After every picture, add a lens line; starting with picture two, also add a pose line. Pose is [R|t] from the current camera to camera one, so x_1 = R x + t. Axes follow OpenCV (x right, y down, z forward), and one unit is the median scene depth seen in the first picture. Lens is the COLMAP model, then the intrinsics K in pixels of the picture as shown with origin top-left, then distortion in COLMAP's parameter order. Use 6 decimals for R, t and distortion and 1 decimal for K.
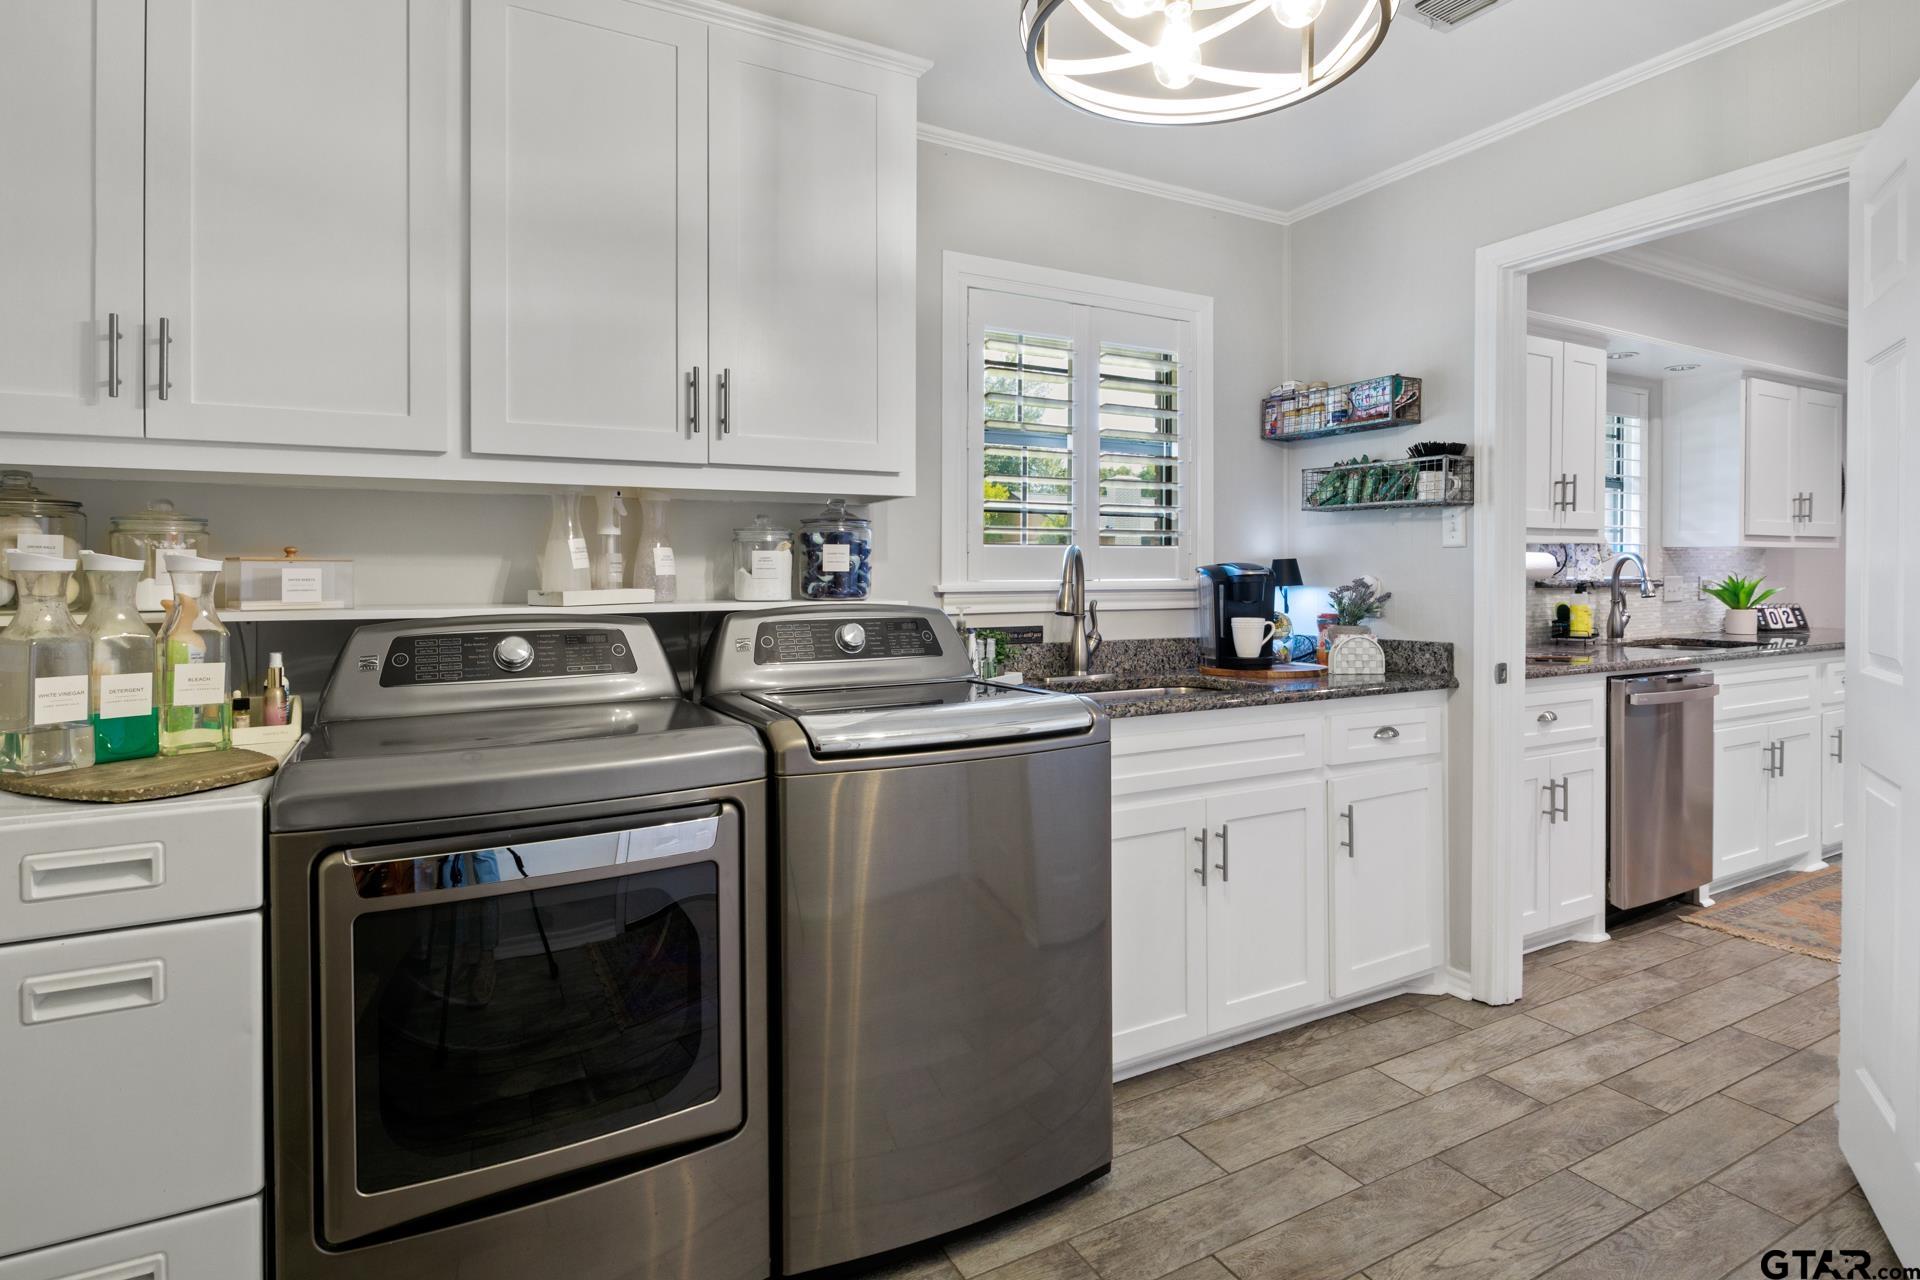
lens RADIAL K [[973.8, 0, 964.0], [0, 973.8, 573.7], [0, 0, 1]] dist [-0.010293, -0.000133]
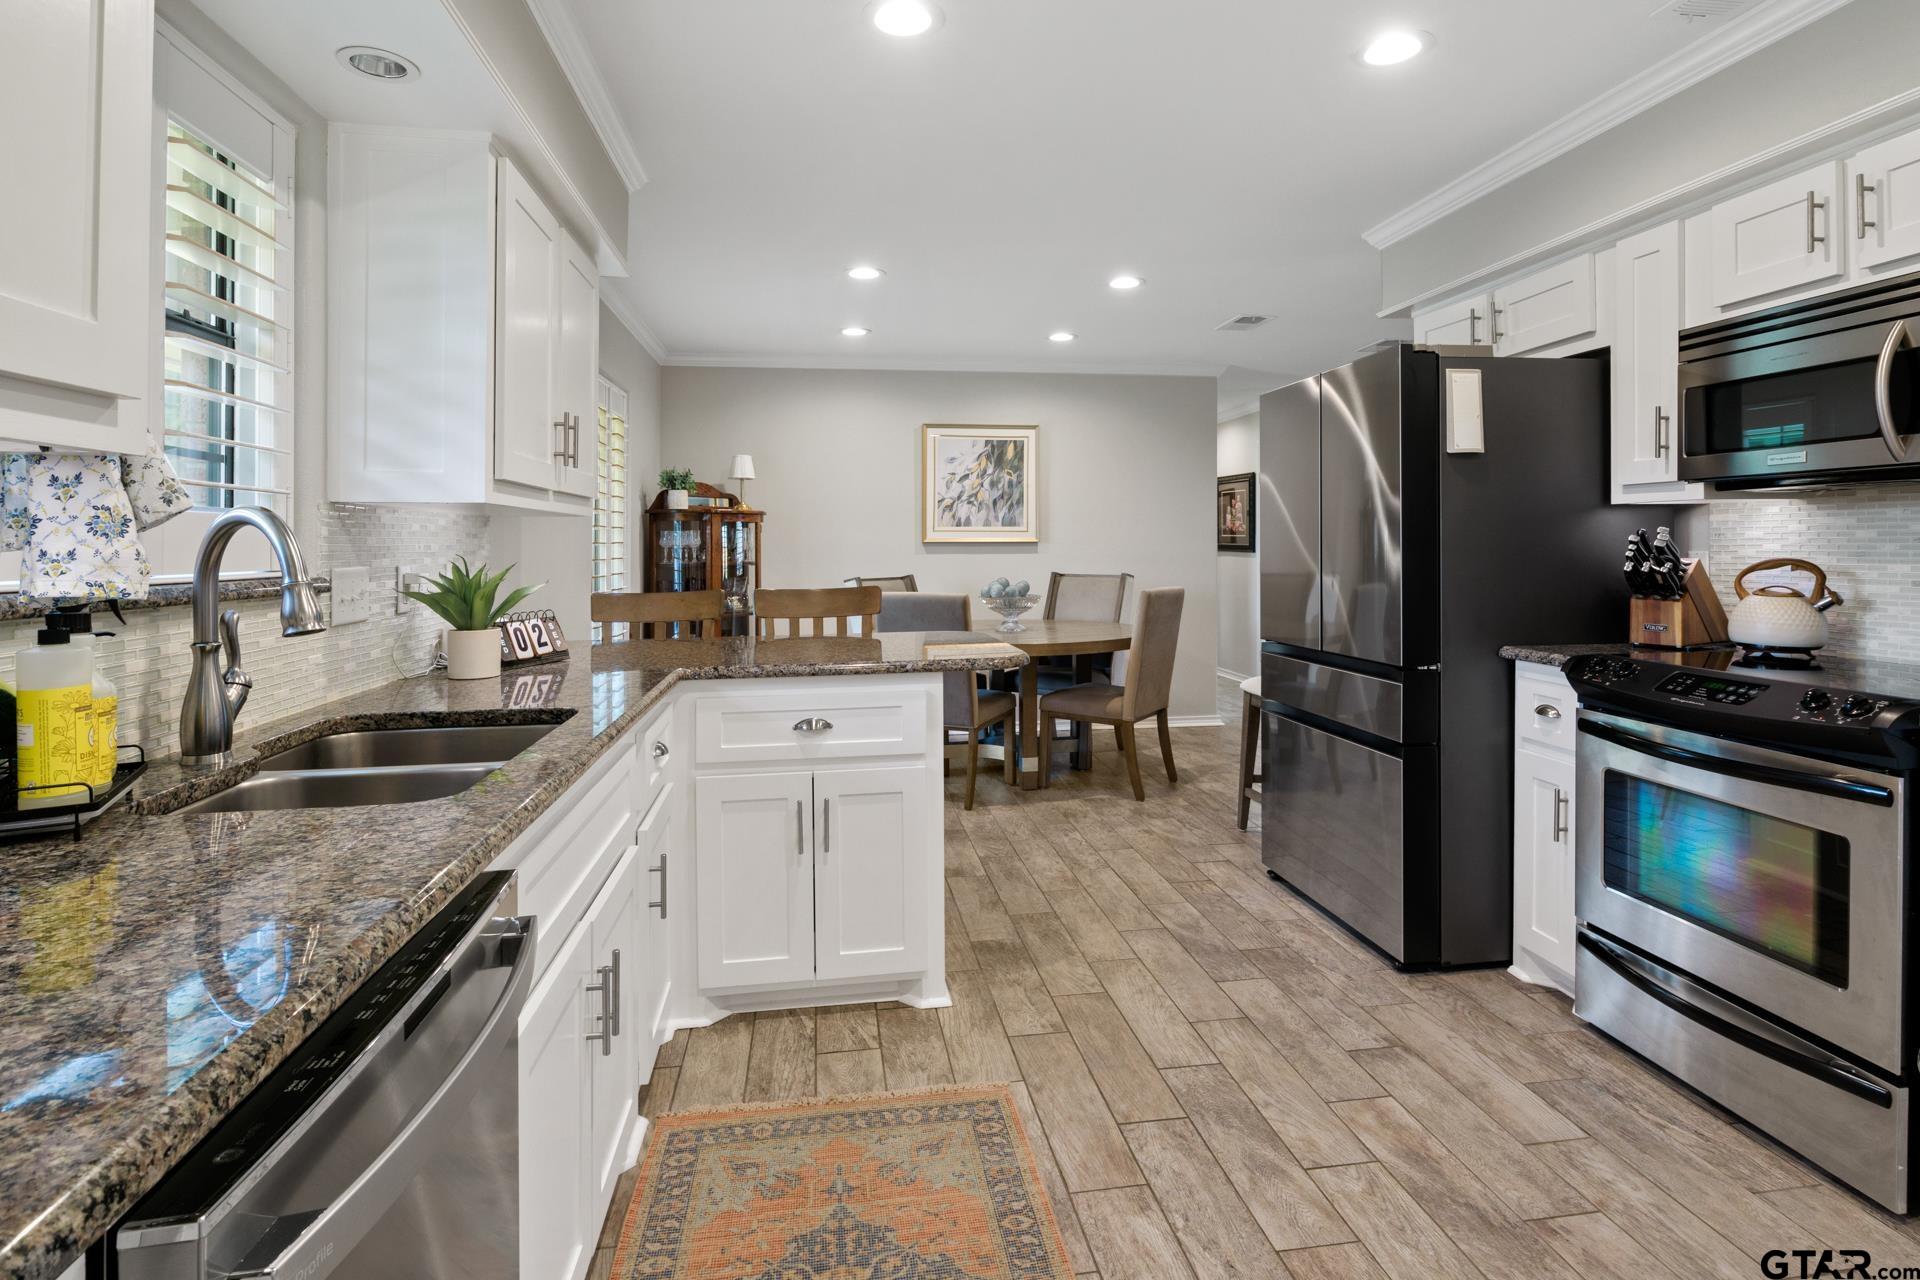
lens RADIAL K [[996.9, 0, 966.2], [0, 996.9, 533.3], [0, 0, 1]] dist [-0.002594, -0.000893]
pose [[0.343935, 0.009960, 0.938941, 0.619618], [0.013187, 0.999794, -0.015435, -0.003490], [-0.938901, 0.017690, 0.343732, 0.894148]]
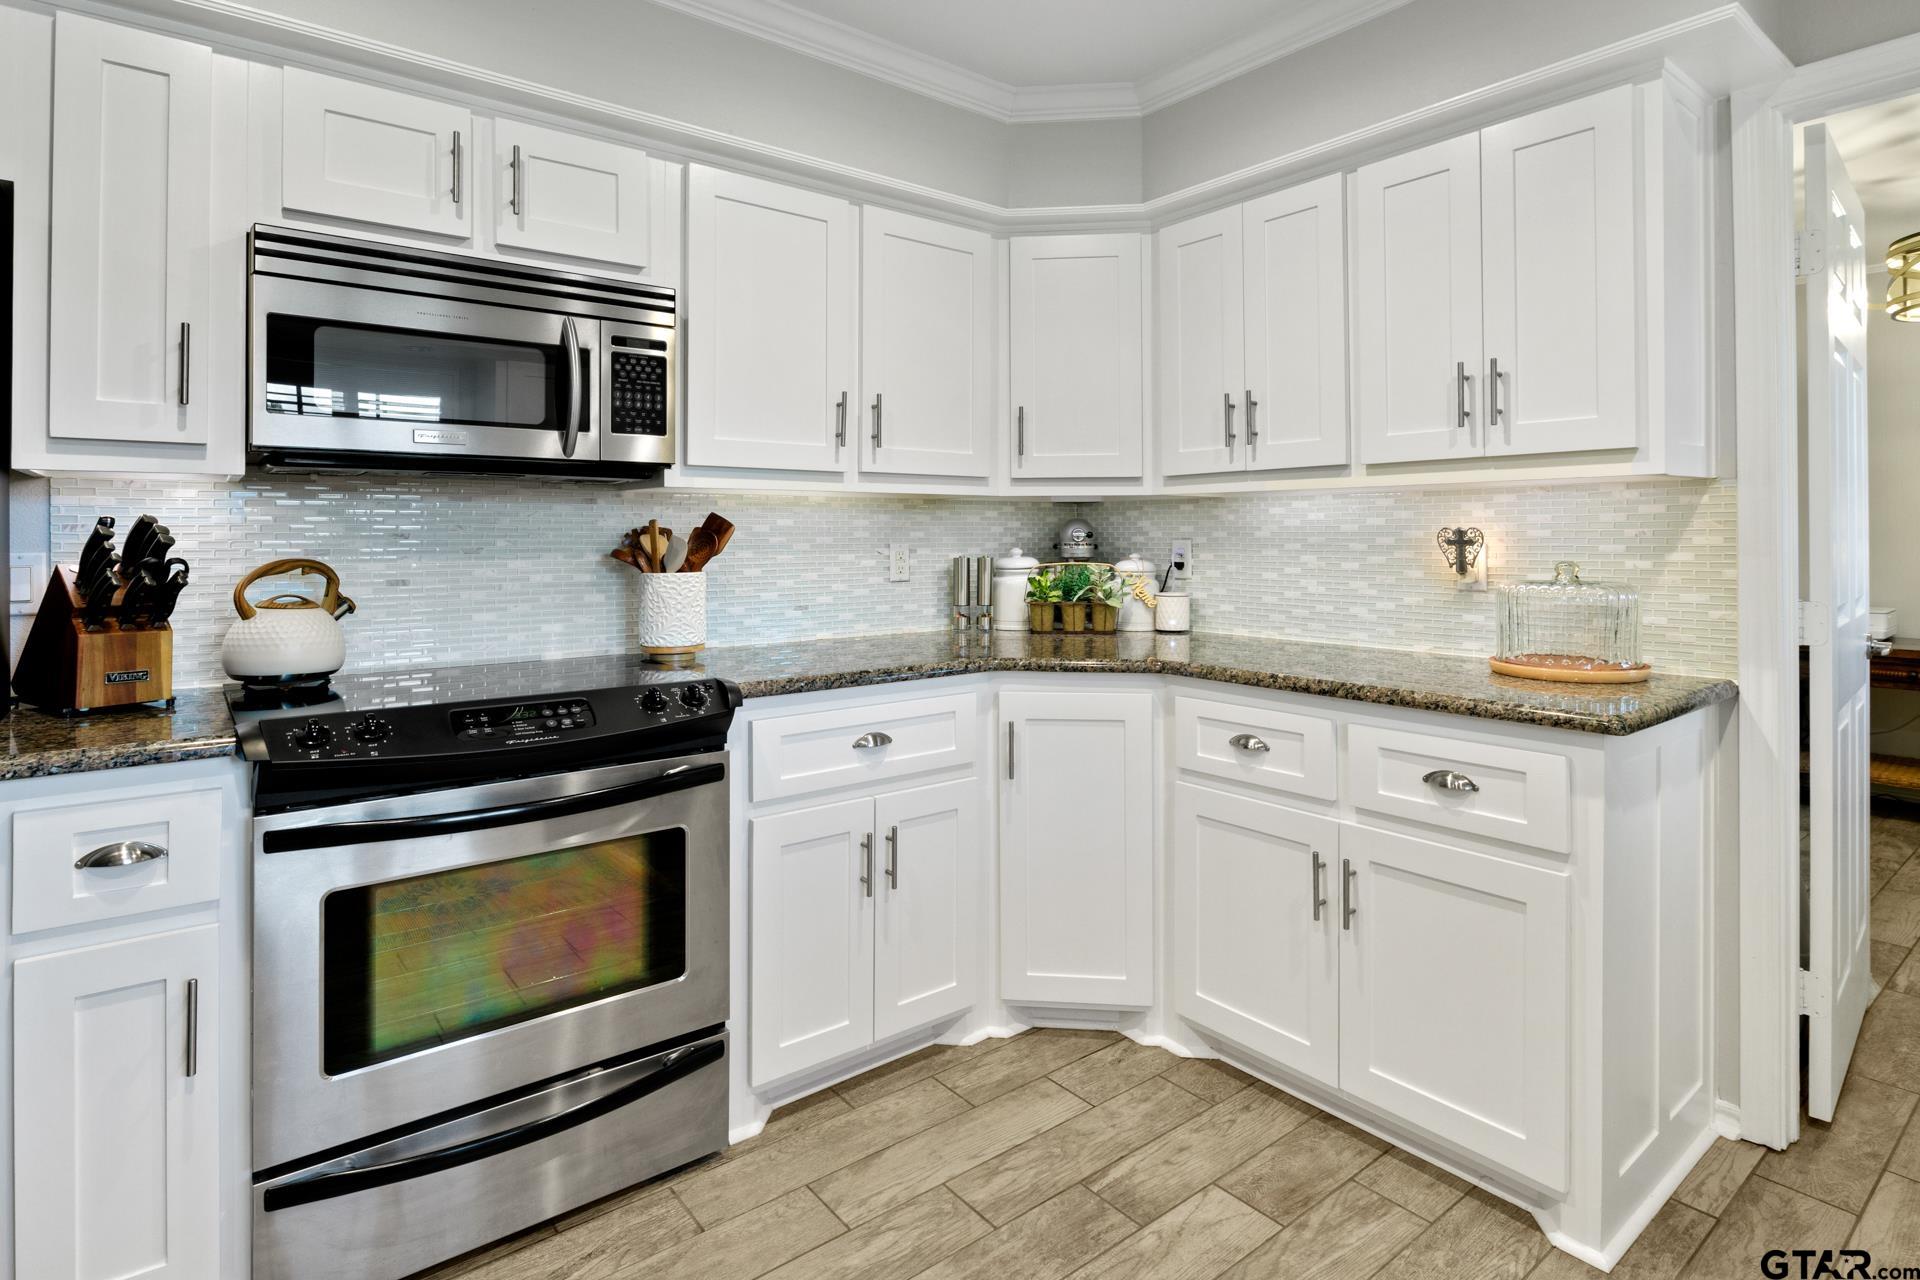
lens RADIAL K [[996.9, 0, 966.2], [0, 996.9, 533.3], [0, 0, 1]] dist [-0.002594, -0.000893]
pose [[-0.983804, 0.003145, -0.179219, 1.346698], [0.001866, 0.999972, 0.007302, -0.006548], [0.179237, 0.006850, -0.983782, 1.259396]]
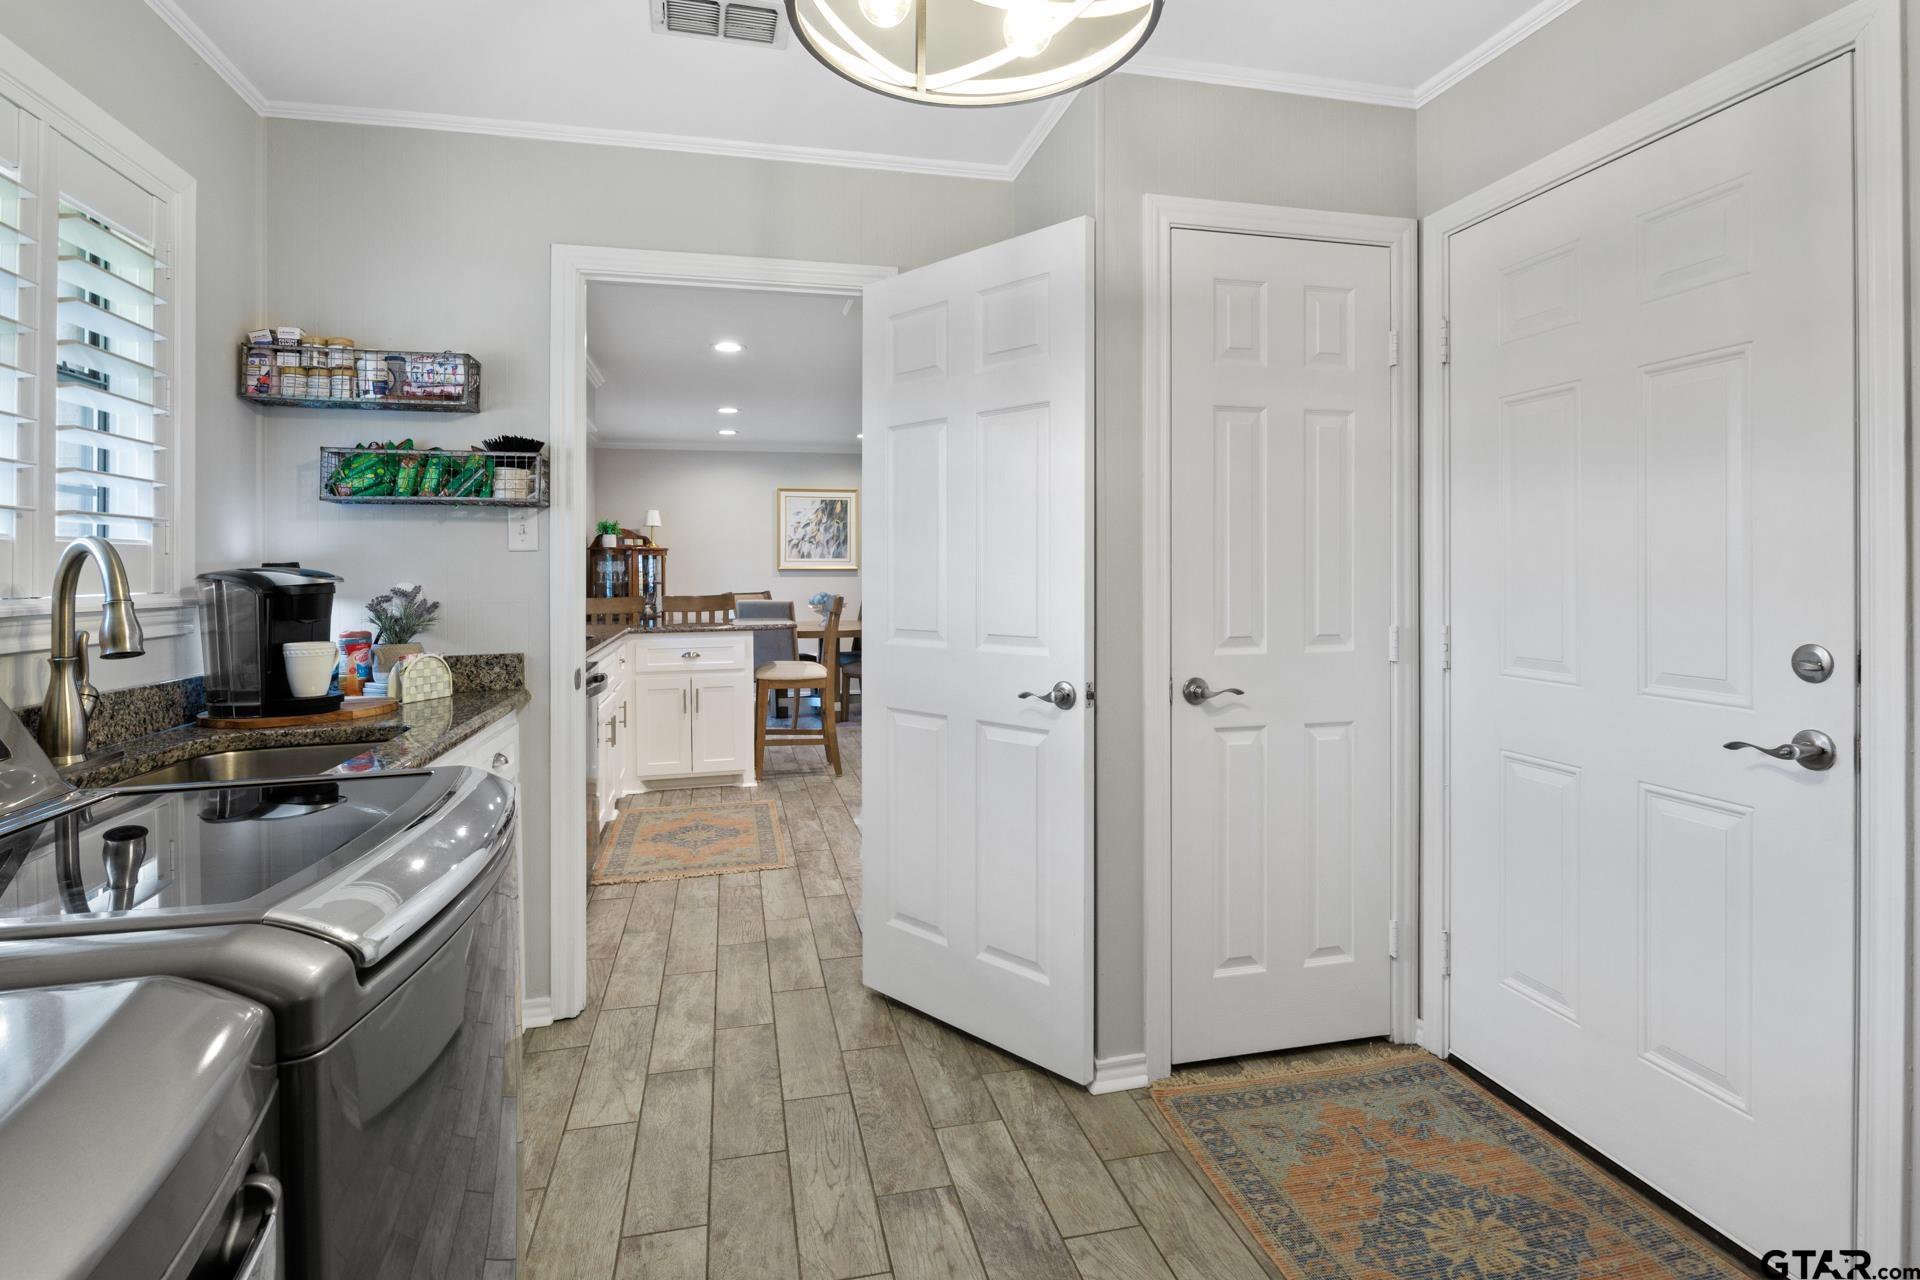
lens RADIAL K [[982.6, 0, 959.7], [0, 982.6, 571.7], [0, 0, 1]] dist [-0.003106, -0.000834]
pose [[0.258793, -0.002792, 0.965929, -0.293673], [0.012206, 0.999925, -0.000380, -0.001774], [-0.965856, 0.011889, 0.258808, 0.333749]]
